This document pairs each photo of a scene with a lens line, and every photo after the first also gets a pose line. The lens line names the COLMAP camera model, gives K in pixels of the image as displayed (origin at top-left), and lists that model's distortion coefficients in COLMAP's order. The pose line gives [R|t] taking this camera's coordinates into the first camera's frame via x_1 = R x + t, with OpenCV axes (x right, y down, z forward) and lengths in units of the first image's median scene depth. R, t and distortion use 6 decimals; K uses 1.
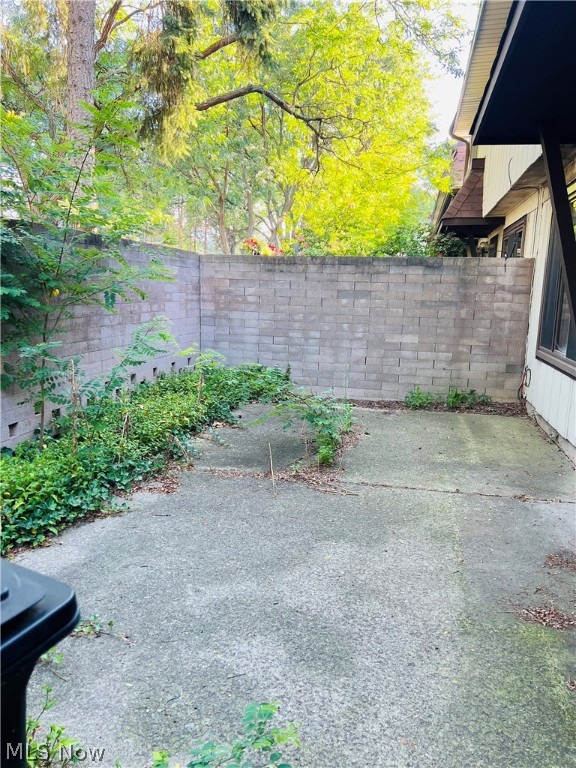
lens RADIAL K [[572.4, 0, 287.3], [0, 572.4, 383.5], [0, 0, 1]] dist [0.053774, -0.058738]
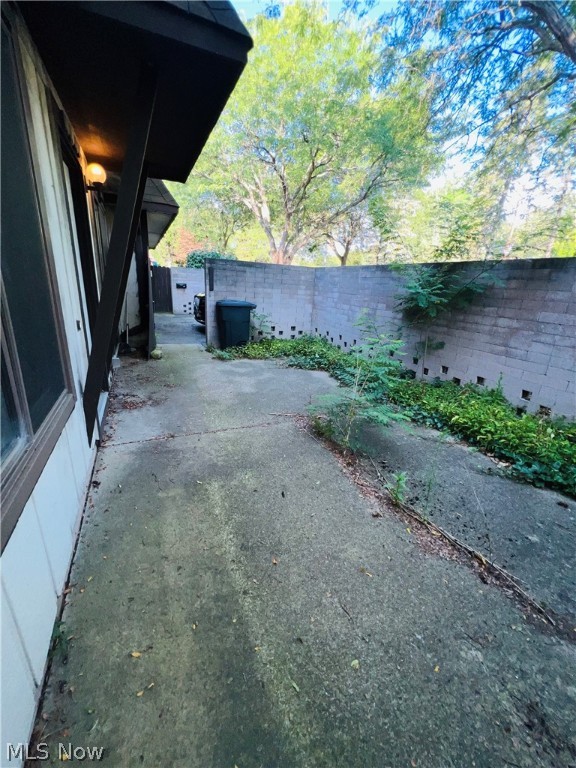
lens RADIAL K [[304.6, 0, 286.4], [0, 304.6, 384.2], [0, 0, 1]] dist [-0.000013, -0.000860]
pose [[-0.792572, 0.124227, -0.596991, 0.594056], [-0.174947, 0.891545, 0.417782, -0.257449], [0.584144, 0.435564, -0.684880, 1.578331]]
